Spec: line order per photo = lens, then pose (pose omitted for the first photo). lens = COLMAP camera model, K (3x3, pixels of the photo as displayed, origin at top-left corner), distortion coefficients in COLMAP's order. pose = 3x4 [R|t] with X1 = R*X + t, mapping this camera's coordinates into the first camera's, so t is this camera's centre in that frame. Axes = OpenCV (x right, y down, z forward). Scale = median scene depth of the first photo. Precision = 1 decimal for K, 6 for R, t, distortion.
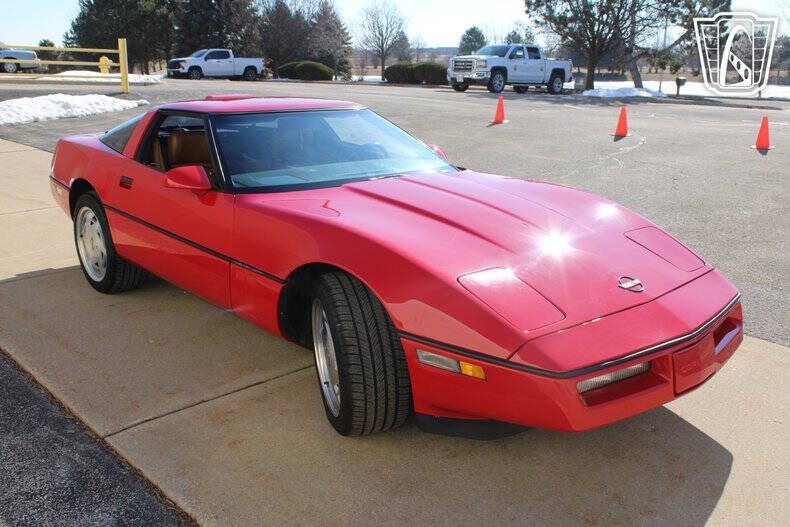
lens RADIAL K [[945.9, 0, 395.0], [0, 945.9, 263.5], [0, 0, 1]] dist [-0.081510, 0.048494]
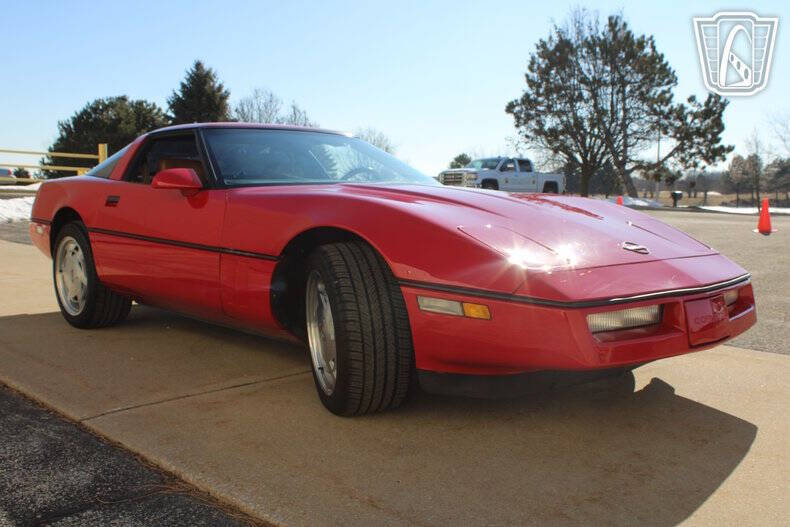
lens RADIAL K [[1016.8, 0, 395.0], [0, 1016.8, 263.5], [0, 0, 1]] dist [-0.074838, 0.074382]
pose [[0.999829, -0.006878, 0.017165, -0.011933], [0.010378, 0.977000, -0.212985, 0.187423], [-0.015305, 0.213127, 0.976905, -0.009866]]
